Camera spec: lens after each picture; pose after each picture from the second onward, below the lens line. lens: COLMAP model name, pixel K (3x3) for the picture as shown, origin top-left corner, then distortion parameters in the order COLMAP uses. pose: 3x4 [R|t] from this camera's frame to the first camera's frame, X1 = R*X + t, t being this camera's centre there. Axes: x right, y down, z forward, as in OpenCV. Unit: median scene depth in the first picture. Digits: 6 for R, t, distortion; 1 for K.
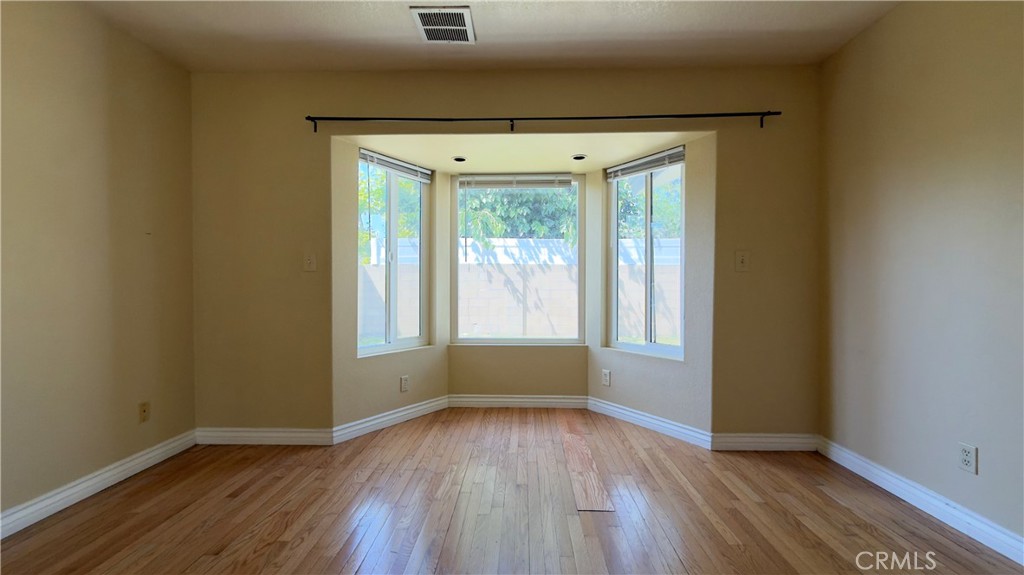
lens RADIAL K [[403.8, 0, 509.4], [0, 403.8, 287.5], [0, 0, 1]] dist [0.004687, 0.000260]
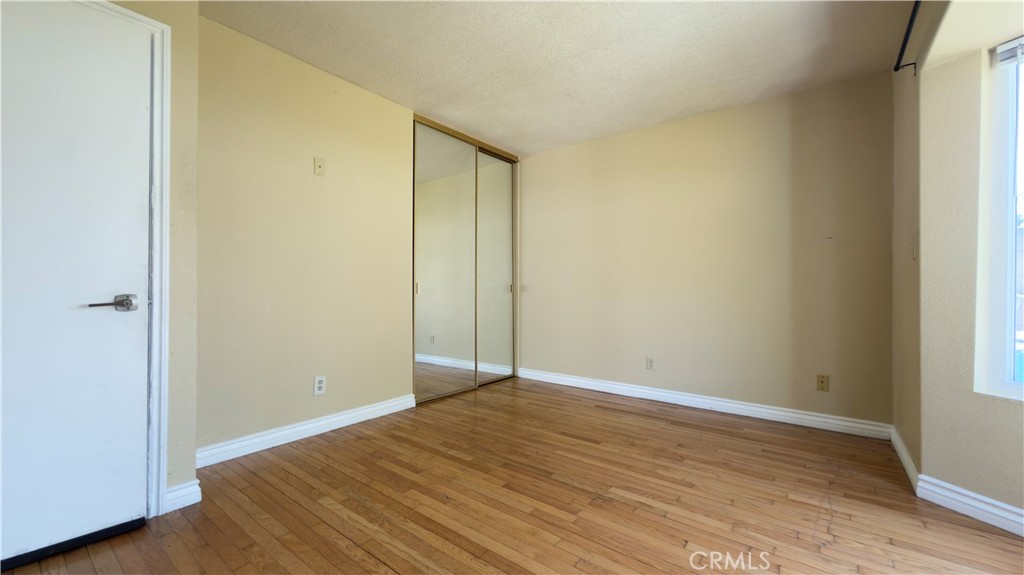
lens RADIAL K [[403.8, 0, 510.3], [0, 403.8, 288.0], [0, 0, 1]] dist [0.004687, 0.000260]
pose [[-0.590578, -0.004448, -0.806968, 0.666489], [-0.004438, 0.999988, -0.002264, 0.024270], [0.806968, 0.002245, -0.590591, 0.960235]]
